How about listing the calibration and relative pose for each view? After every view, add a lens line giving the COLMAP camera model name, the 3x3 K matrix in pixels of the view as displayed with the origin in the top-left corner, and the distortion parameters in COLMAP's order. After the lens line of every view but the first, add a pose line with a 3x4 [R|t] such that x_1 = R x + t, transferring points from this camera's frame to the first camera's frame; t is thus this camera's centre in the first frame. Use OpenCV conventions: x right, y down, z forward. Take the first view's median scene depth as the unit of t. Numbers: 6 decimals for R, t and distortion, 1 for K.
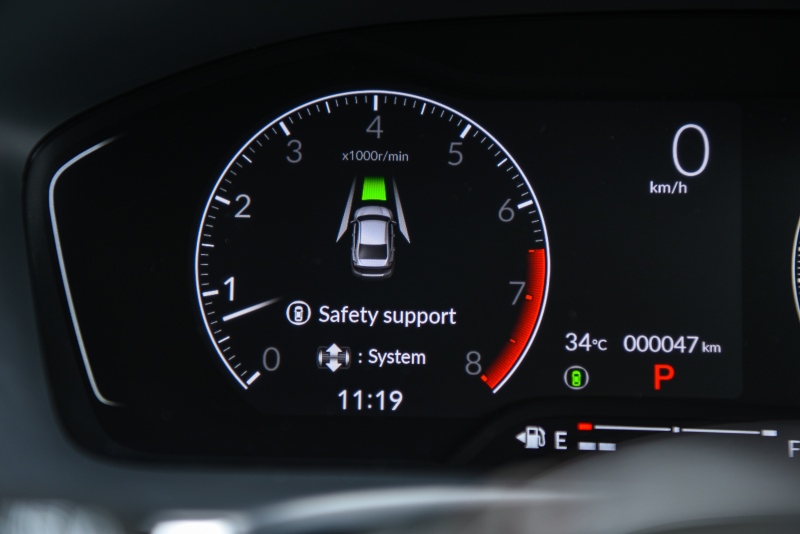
lens RADIAL K [[1603.1, 0, 398.2], [0, 1603.1, 265.4], [0, 0, 1]] dist [0.315580, 0.000000]
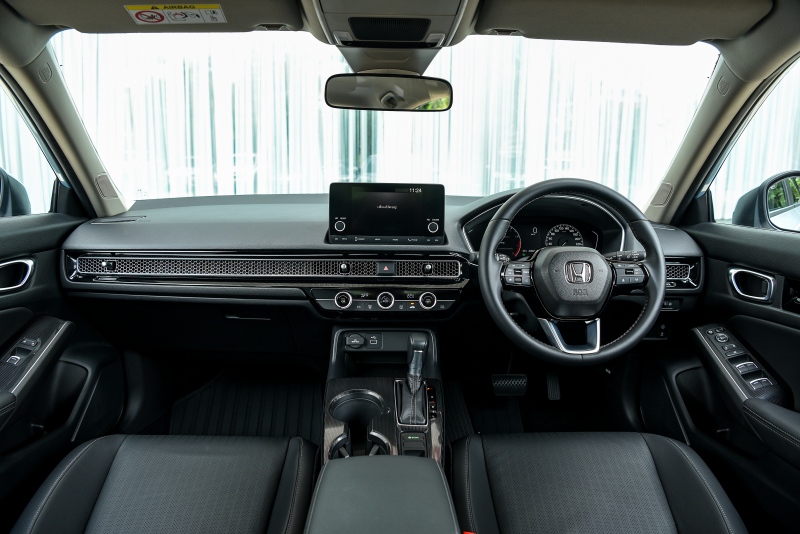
lens RADIAL K [[559.0, 0, 400.1], [0, 559.0, 266.4], [0, 0, 1]] dist [-0.091569, -0.002266]
pose [[0.999296, -0.009727, 0.036244, -0.718658], [0.010041, 0.999914, -0.008489, 0.157049], [-0.036158, 0.008847, 0.999307, -2.180476]]
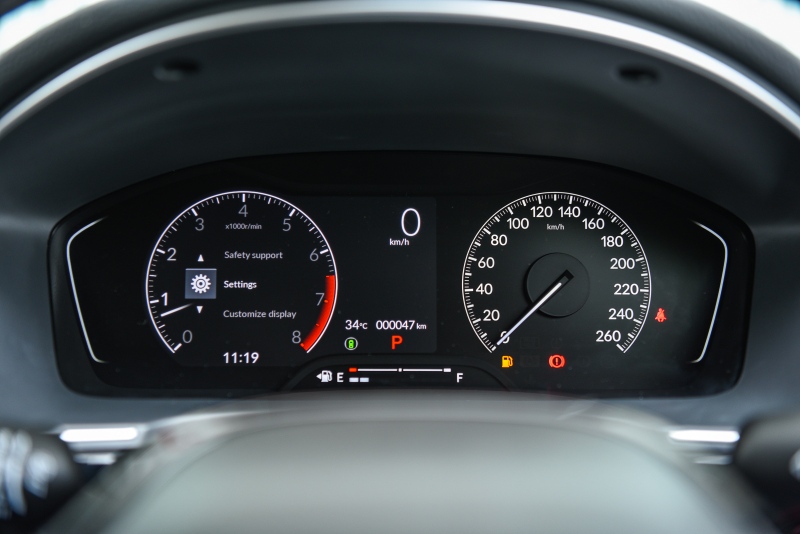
lens RADIAL K [[976.6, 0, 400.1], [0, 976.6, 265.0], [0, 0, 1]] dist [0.042099, 0.000000]
pose [[0.998863, -0.012719, 0.045951, 0.115553], [0.012413, 0.999899, 0.006935, -0.029323], [-0.046034, -0.006356, 0.998920, -0.141900]]
